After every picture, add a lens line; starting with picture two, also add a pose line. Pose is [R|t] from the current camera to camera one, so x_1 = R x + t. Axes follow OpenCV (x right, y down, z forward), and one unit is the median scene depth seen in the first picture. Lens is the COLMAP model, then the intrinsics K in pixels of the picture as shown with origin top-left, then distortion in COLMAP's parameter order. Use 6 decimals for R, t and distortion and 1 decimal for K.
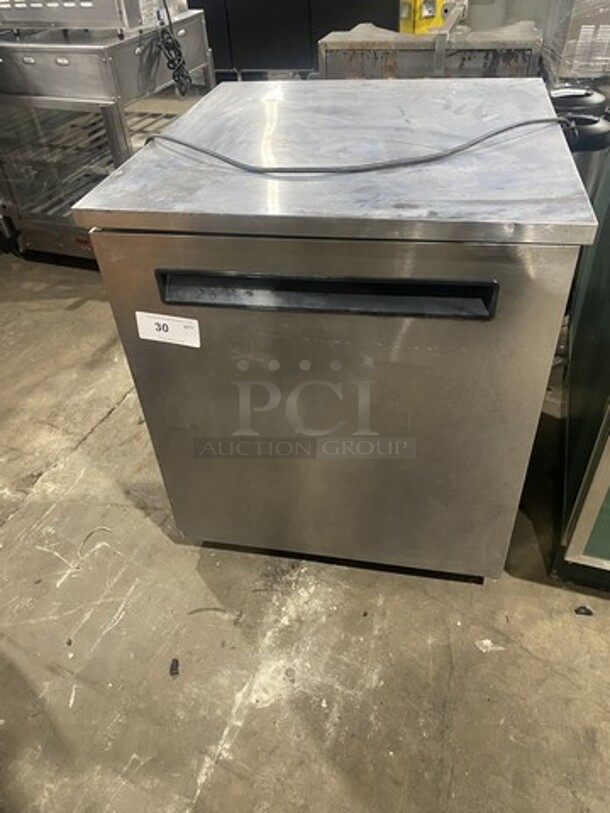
lens RADIAL K [[610.7, 0, 302.6], [0, 610.7, 406.0], [0, 0, 1]] dist [0.026769, -0.008106]
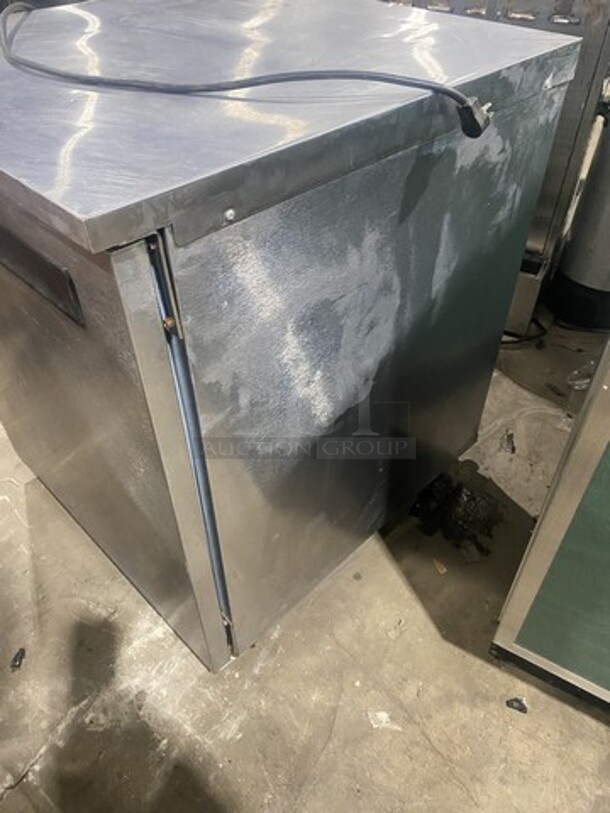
lens RADIAL K [[610.7, 0, 307.7], [0, 610.7, 406.9], [0, 0, 1]] dist [0.026769, -0.008106]
pose [[0.976276, 0.179721, -0.120769, 0.225528], [-0.172870, 0.982792, 0.065078, -0.048755], [0.130387, -0.042656, 0.990545, 0.202278]]
